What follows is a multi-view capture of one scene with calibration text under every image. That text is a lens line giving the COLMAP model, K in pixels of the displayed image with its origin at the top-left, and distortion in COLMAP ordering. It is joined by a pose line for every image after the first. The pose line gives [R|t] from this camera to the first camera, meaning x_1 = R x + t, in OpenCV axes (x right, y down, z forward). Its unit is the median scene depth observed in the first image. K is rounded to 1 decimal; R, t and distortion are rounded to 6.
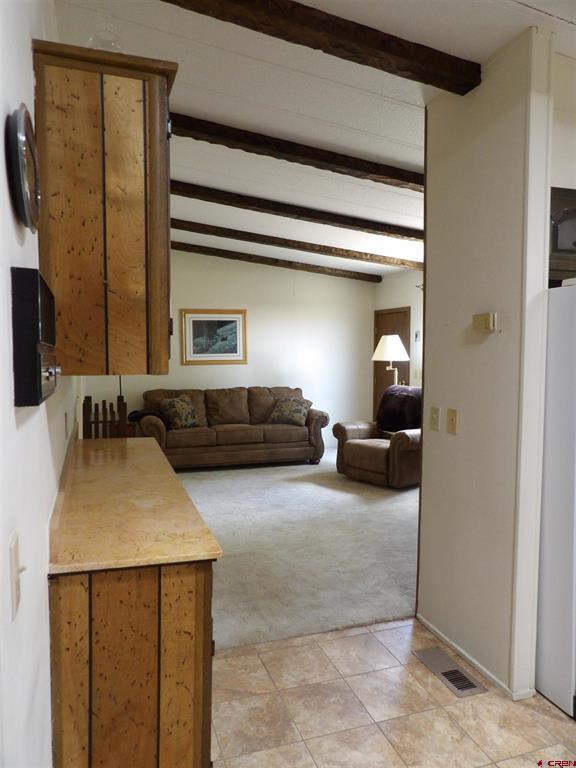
lens RADIAL K [[553.1, 0, 288.0], [0, 553.1, 384.0], [0, 0, 1]] dist [-0.000088, 0.000777]
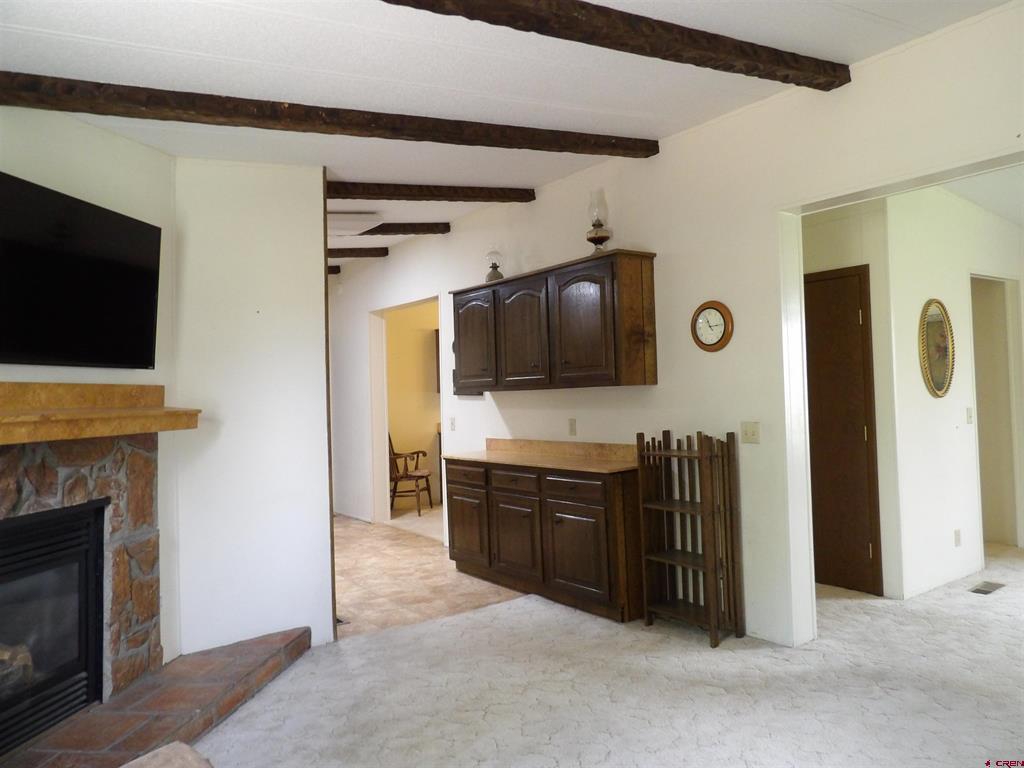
lens RADIAL K [[737.4, 0, 512.0], [0, 737.4, 384.0], [0, 0, 1]] dist [-0.000088, 0.000777]
pose [[-0.957930, 0.029927, -0.285437, 0.371911], [0.017660, 0.998810, 0.045455, -0.148368], [0.286457, 0.038502, -0.957319, 2.985124]]
